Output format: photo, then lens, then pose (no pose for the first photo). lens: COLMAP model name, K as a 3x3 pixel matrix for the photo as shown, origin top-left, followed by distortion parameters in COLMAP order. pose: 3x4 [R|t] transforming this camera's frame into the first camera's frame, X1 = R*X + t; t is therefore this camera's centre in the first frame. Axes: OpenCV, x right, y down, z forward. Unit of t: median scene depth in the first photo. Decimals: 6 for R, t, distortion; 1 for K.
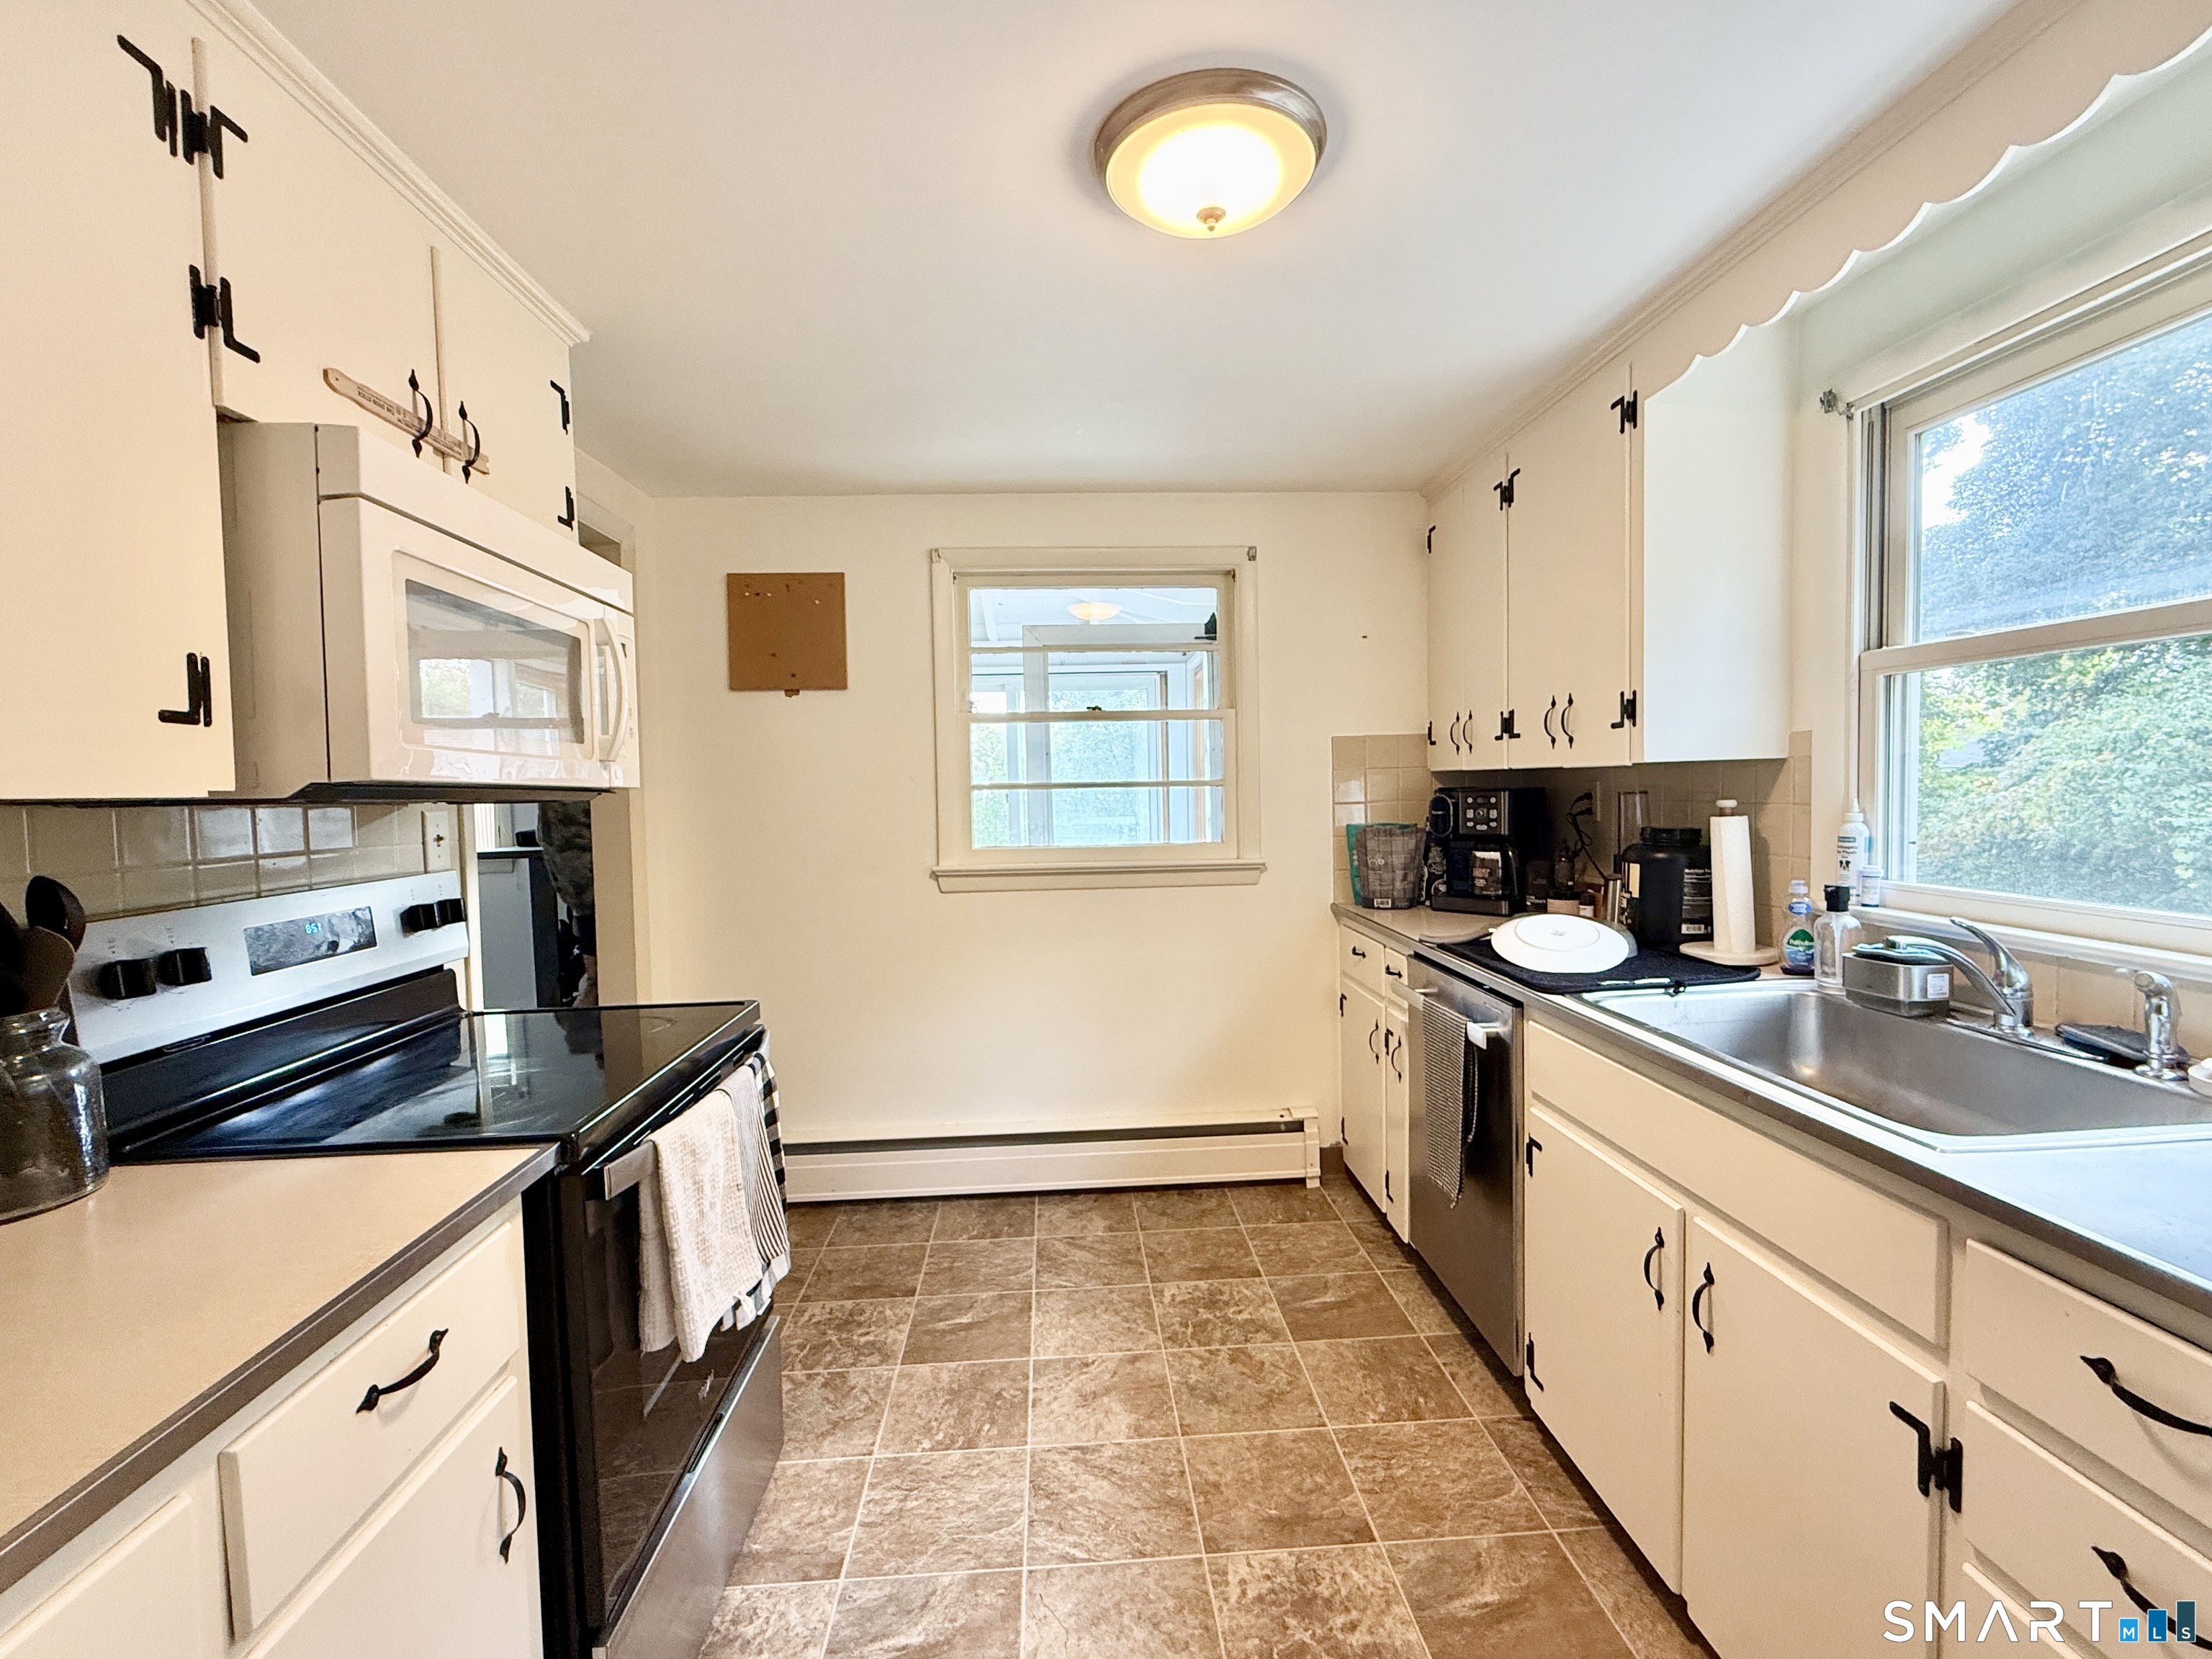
lens RADIAL K [[986.9, 0, 1115.6], [0, 986.9, 834.1], [0, 0, 1]] dist [0.003569, 0.000515]
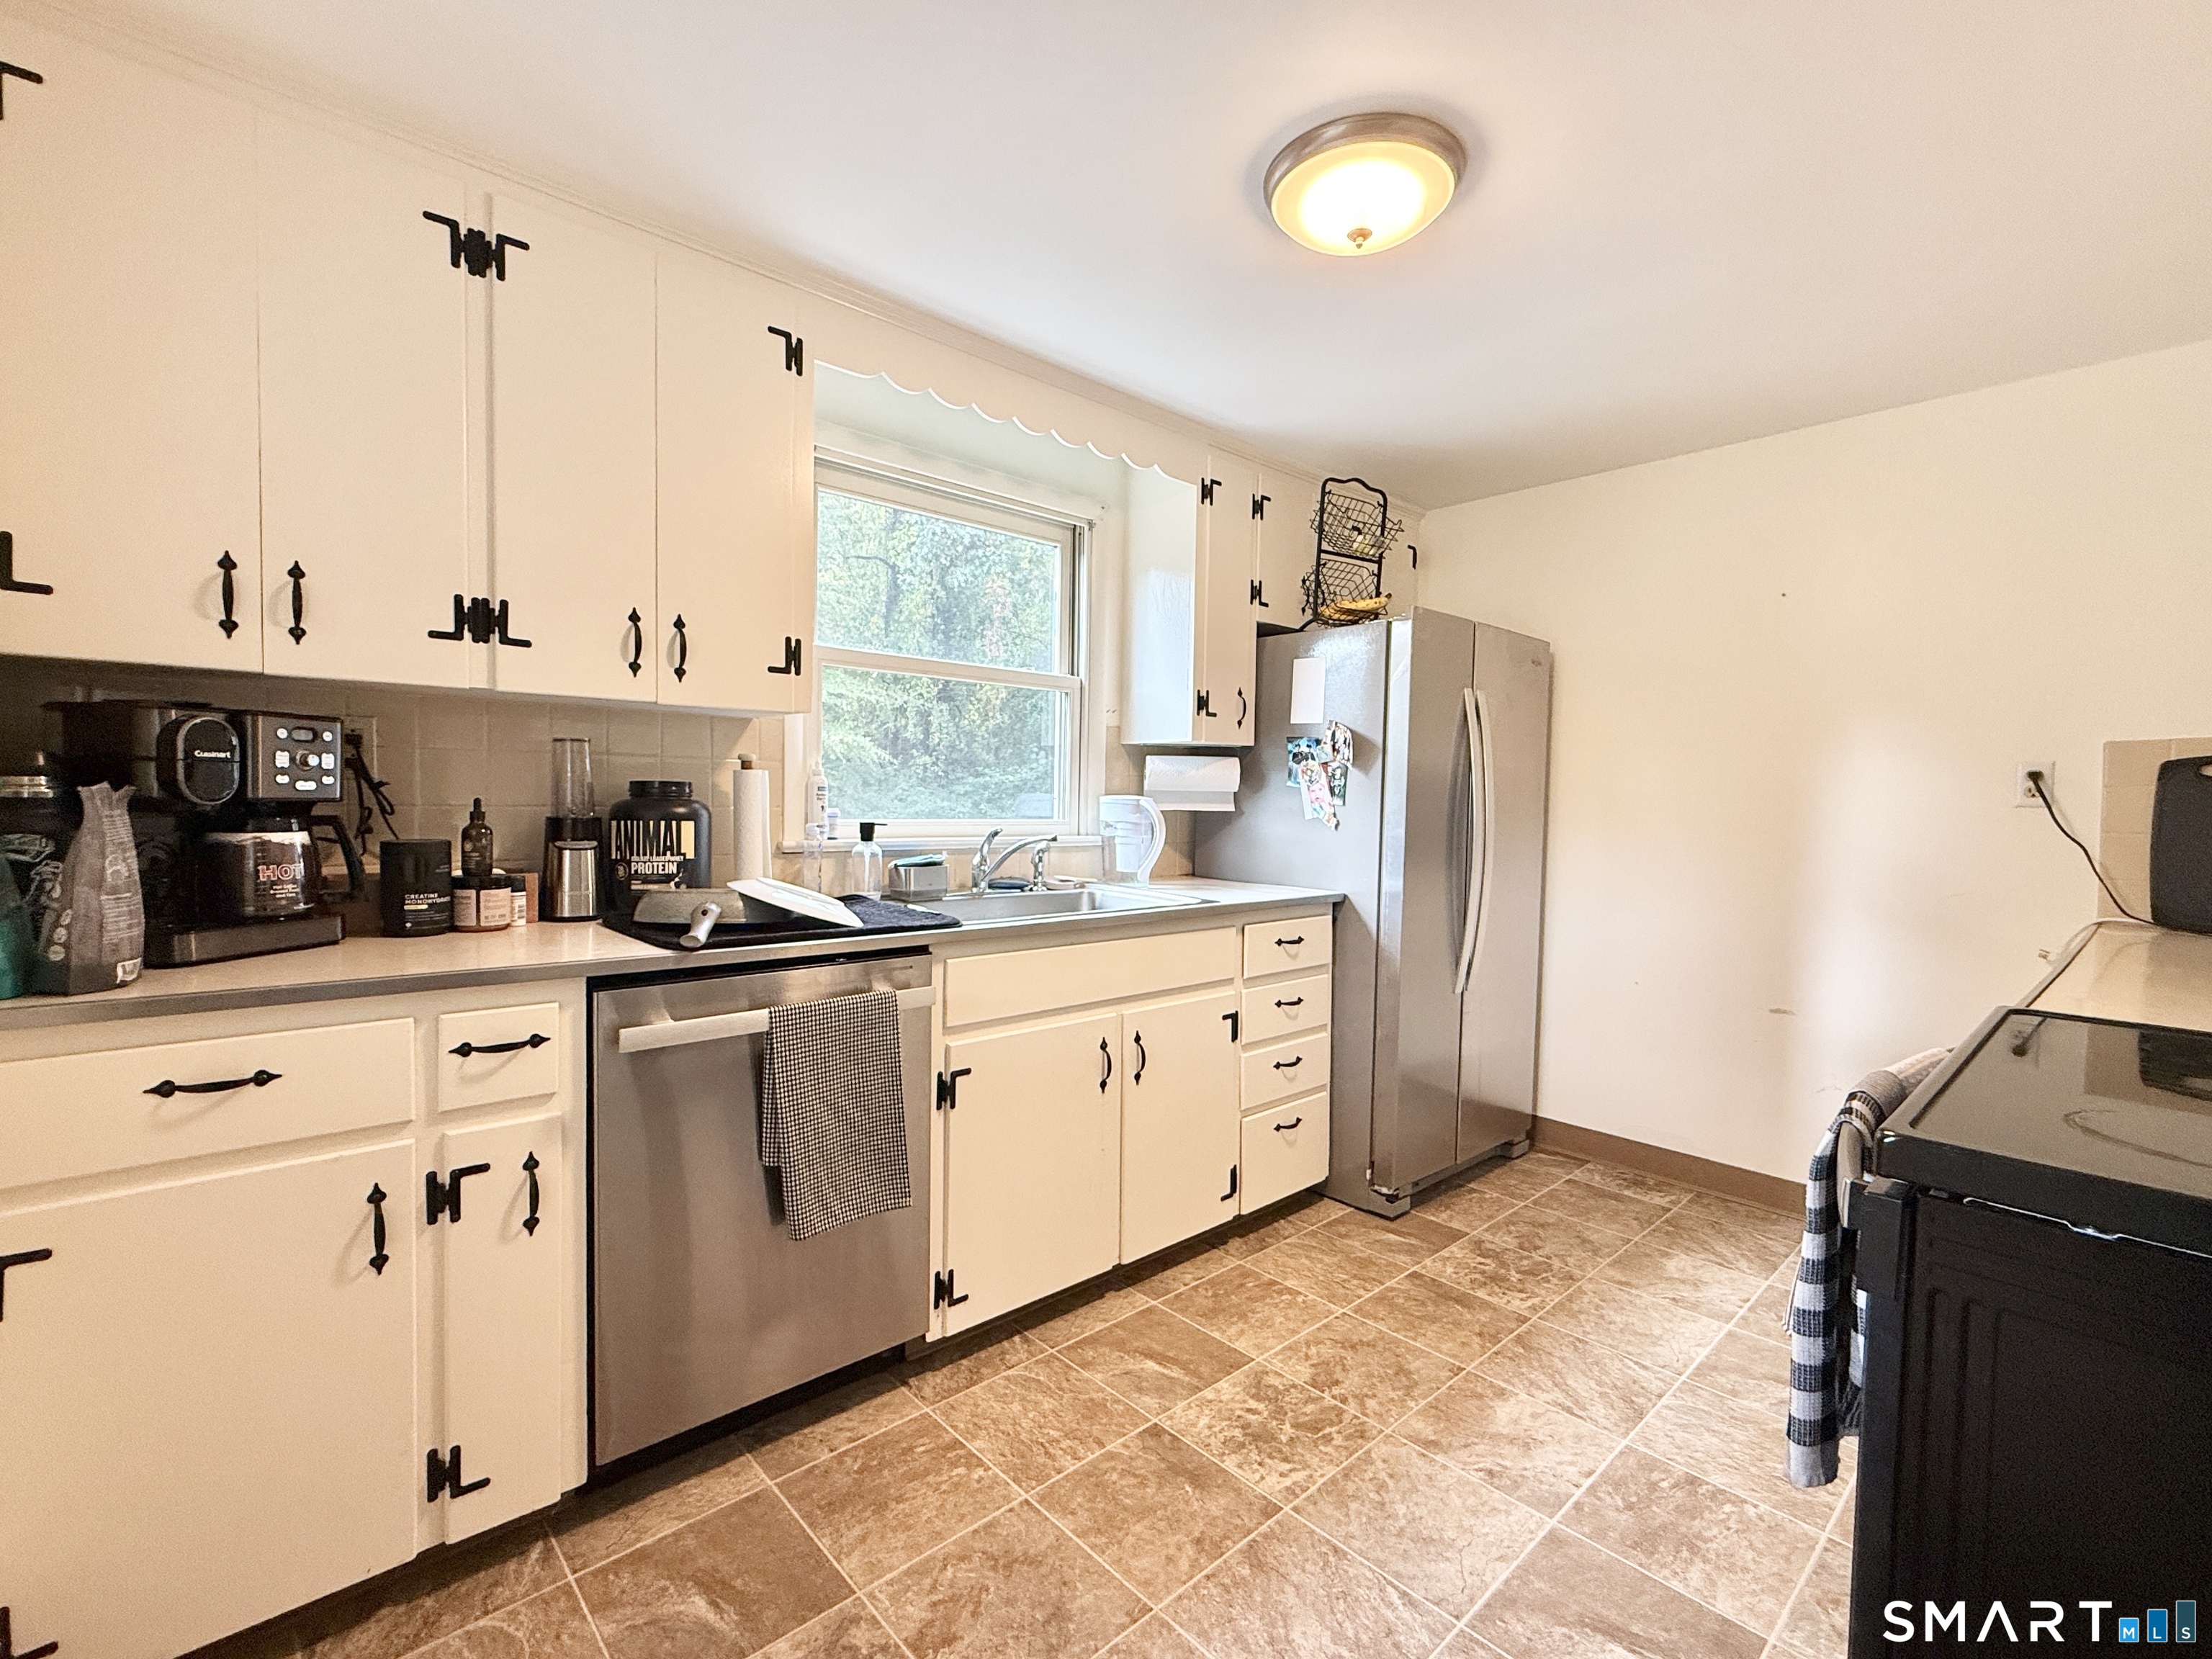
lens RADIAL K [[971.9, 0, 1106.0], [0, 971.9, 829.5], [0, 0, 1]] dist [0.001050, 0.000082]
pose [[-0.620492, -0.016305, 0.784044, -0.525326], [0.033912, 0.998291, 0.047598, 0.011082], [-0.783479, 0.056123, -0.618878, 1.651878]]
